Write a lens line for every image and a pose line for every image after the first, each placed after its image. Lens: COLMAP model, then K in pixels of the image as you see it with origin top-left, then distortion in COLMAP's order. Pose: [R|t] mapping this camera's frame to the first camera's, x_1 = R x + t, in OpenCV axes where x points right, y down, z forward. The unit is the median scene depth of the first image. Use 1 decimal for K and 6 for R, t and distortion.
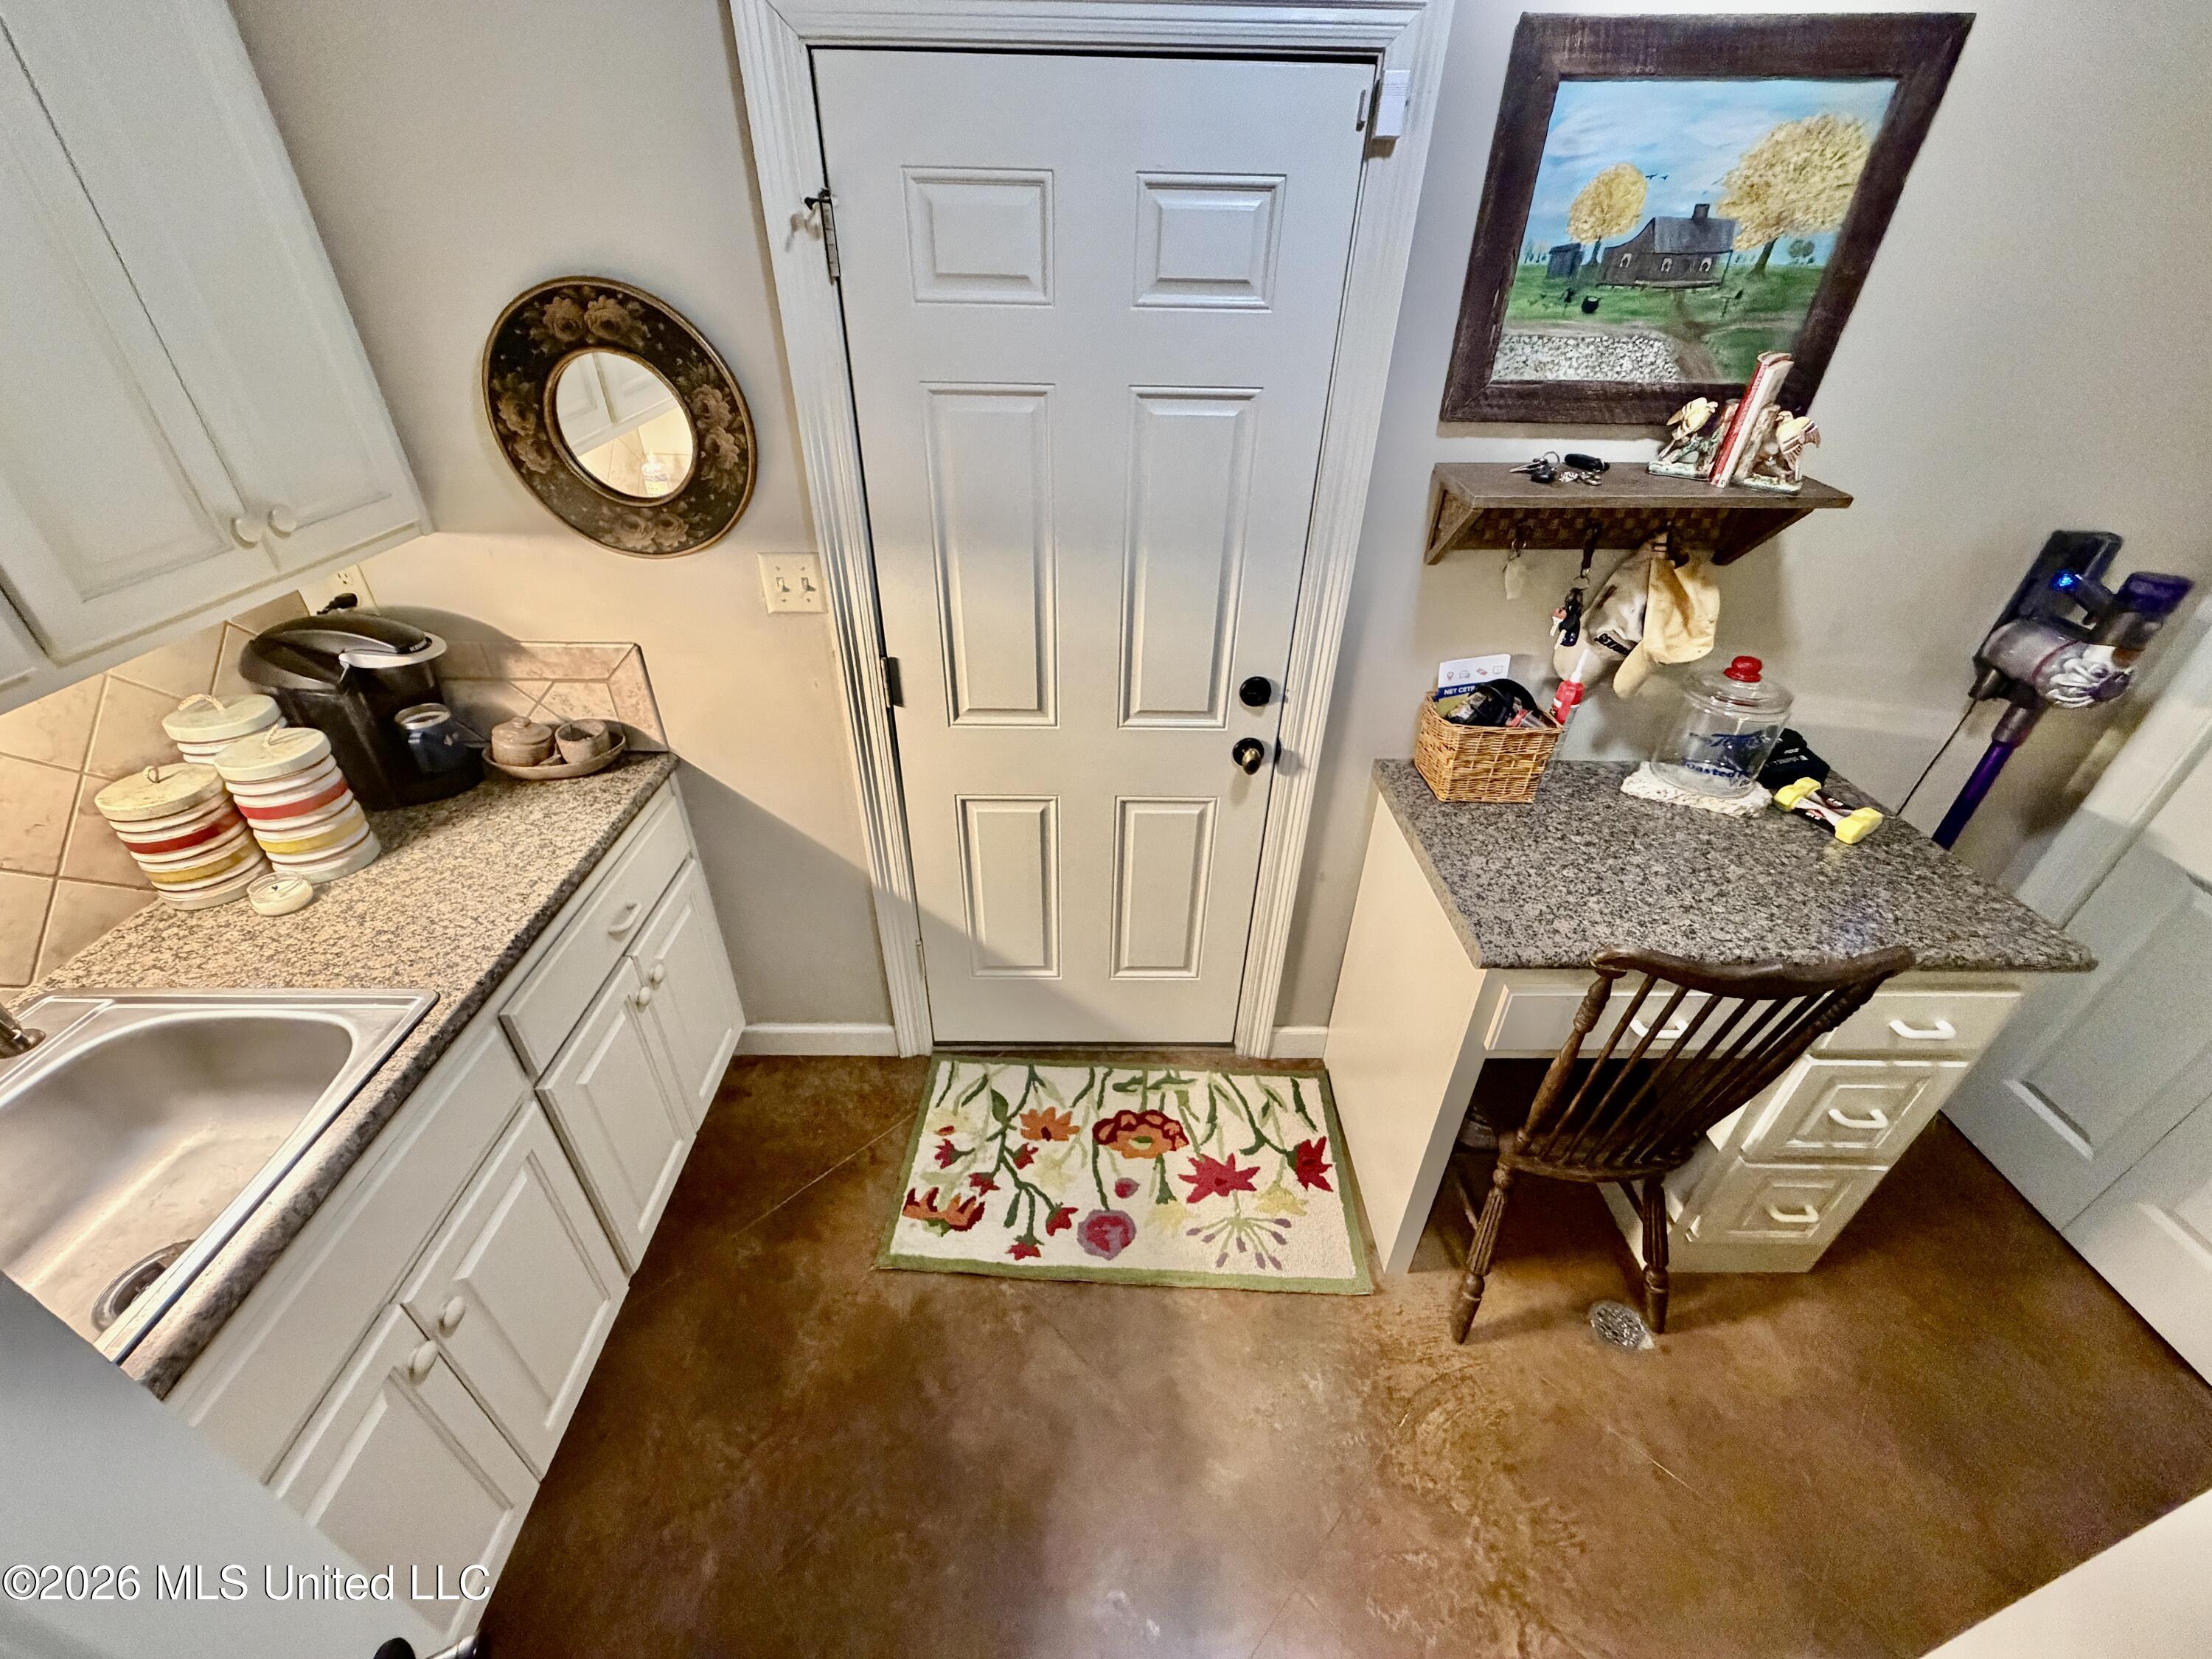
lens RADIAL K [[881.1, 0, 1097.7], [0, 881.1, 829.5], [0, 0, 1]] dist [0.001277, -0.000291]
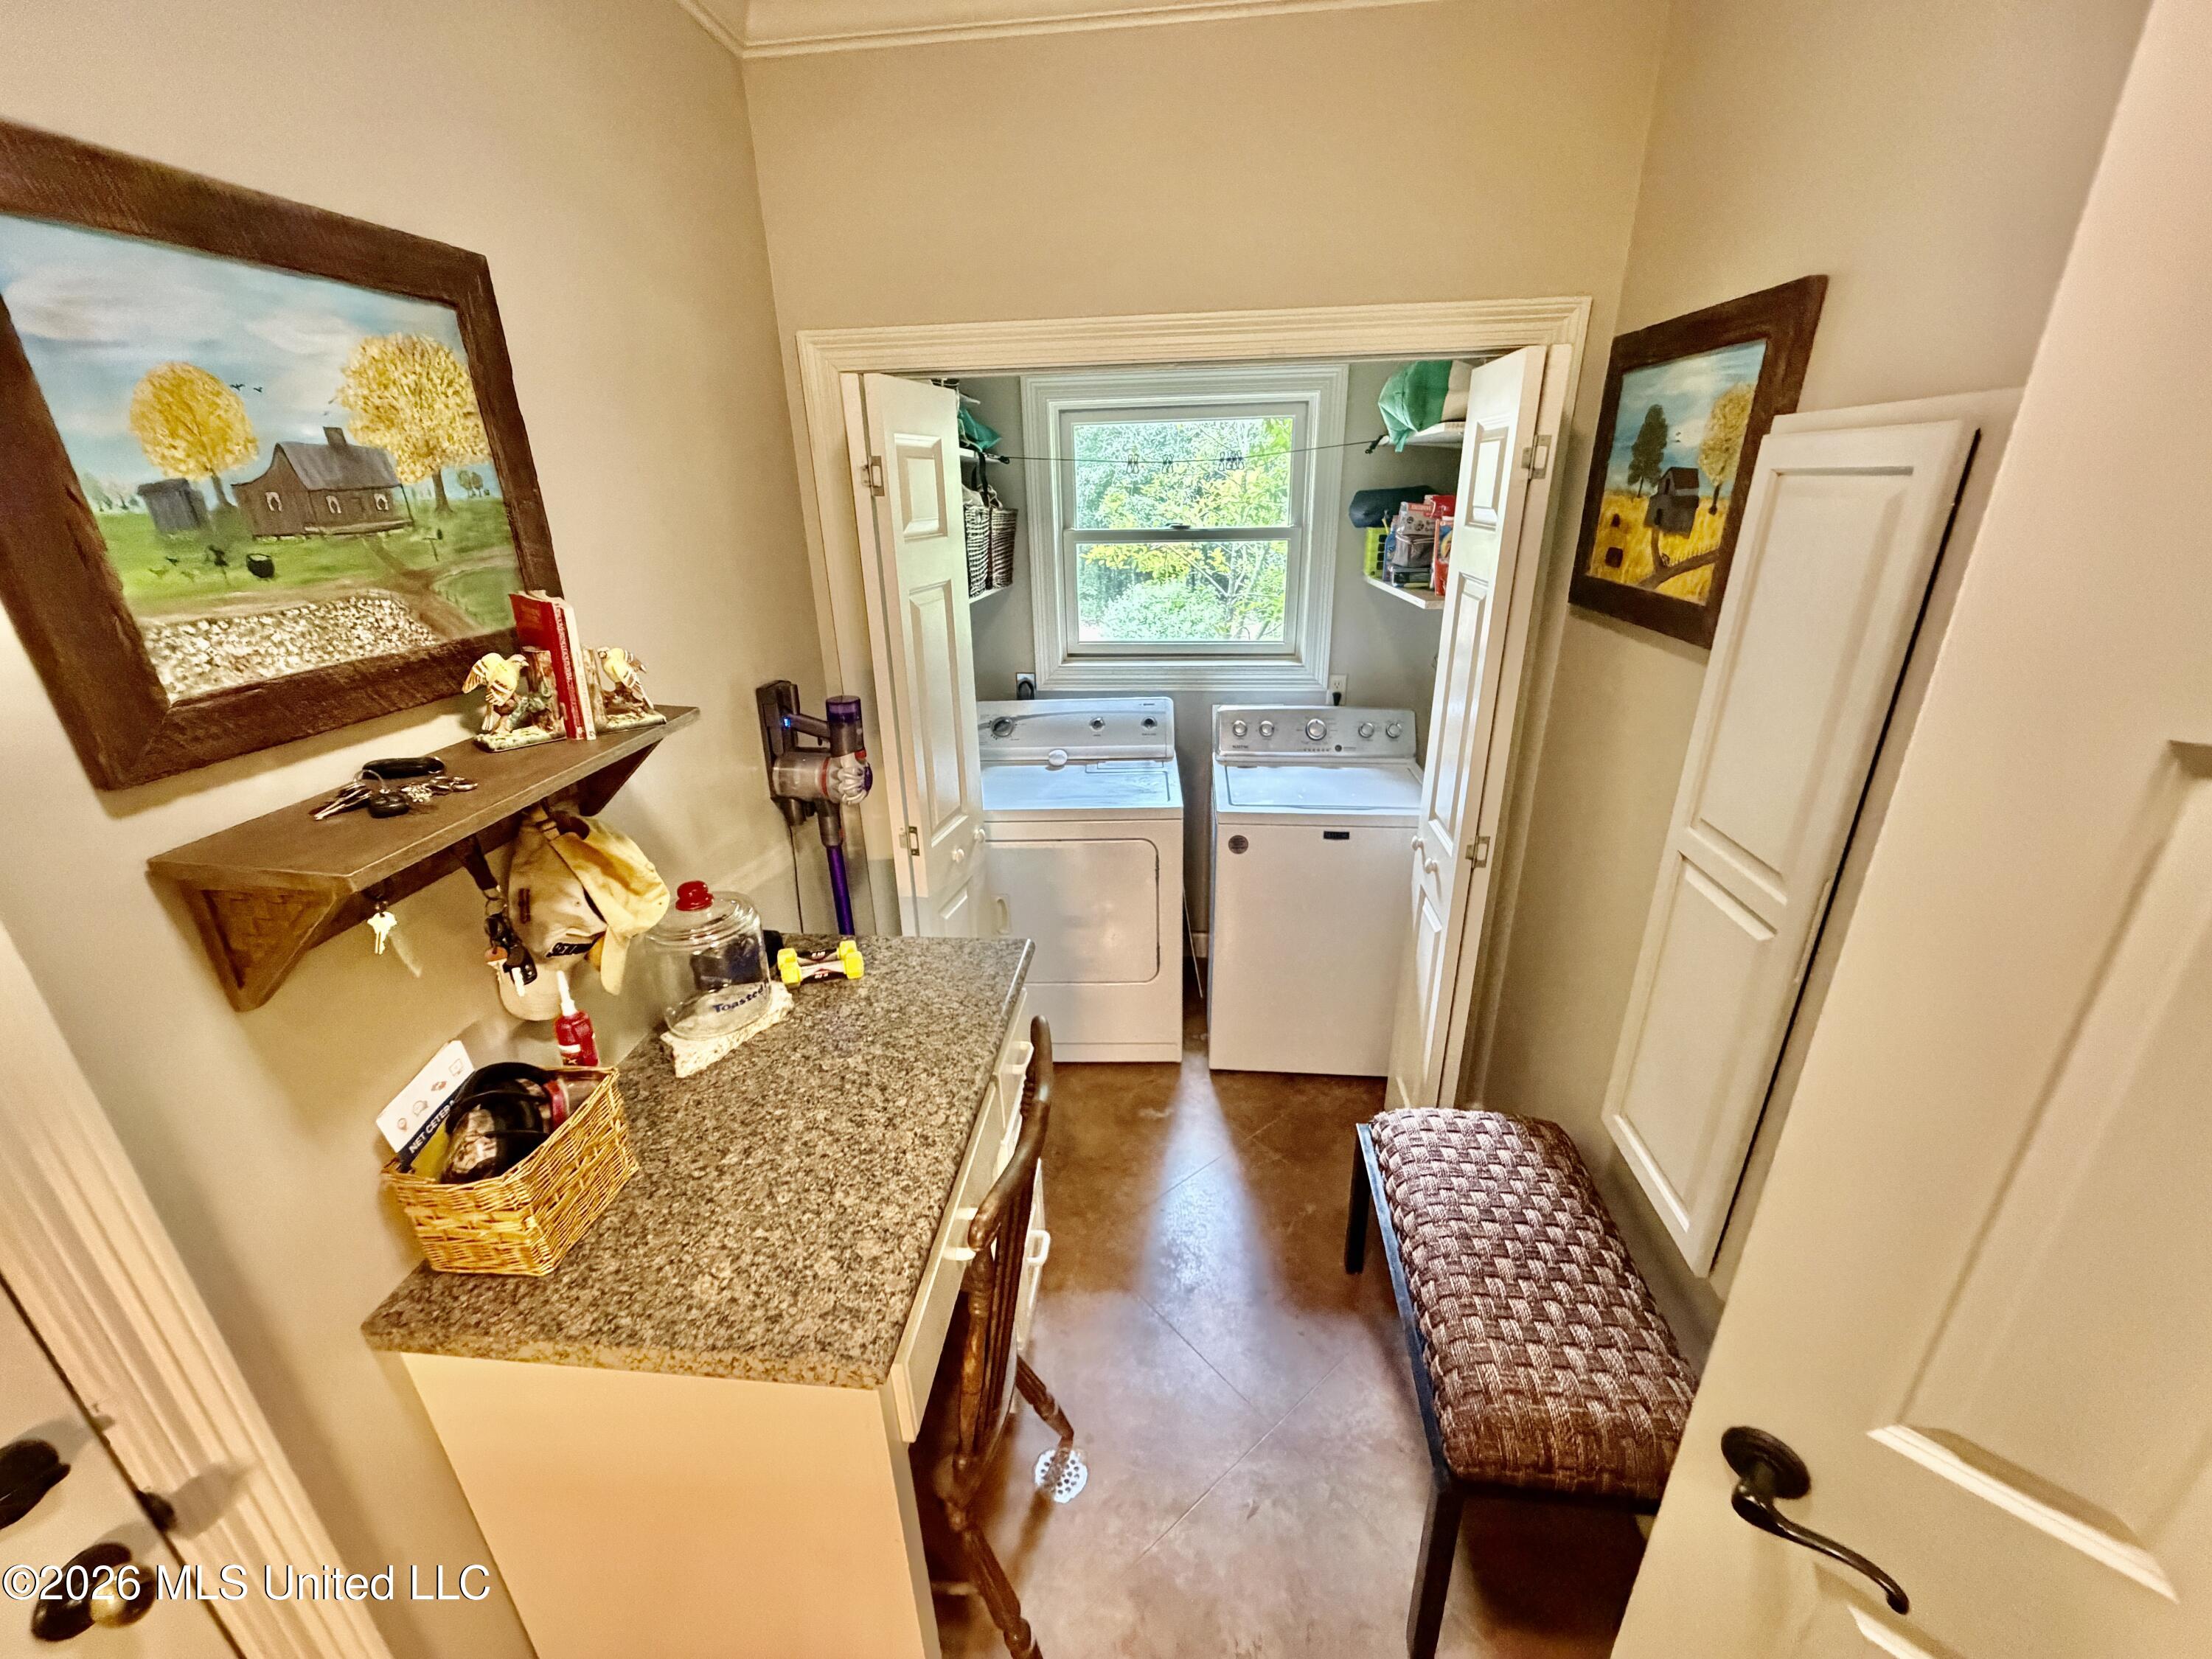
lens RADIAL K [[881.1, 0, 1102.4], [0, 881.1, 829.4], [0, 0, 1]] dist [0.001277, -0.000291]
pose [[0.108129, -0.380189, 0.918566, -0.026459], [0.571573, 0.779772, 0.255461, -0.249705], [-0.813396, 0.497405, 0.301622, 0.390206]]
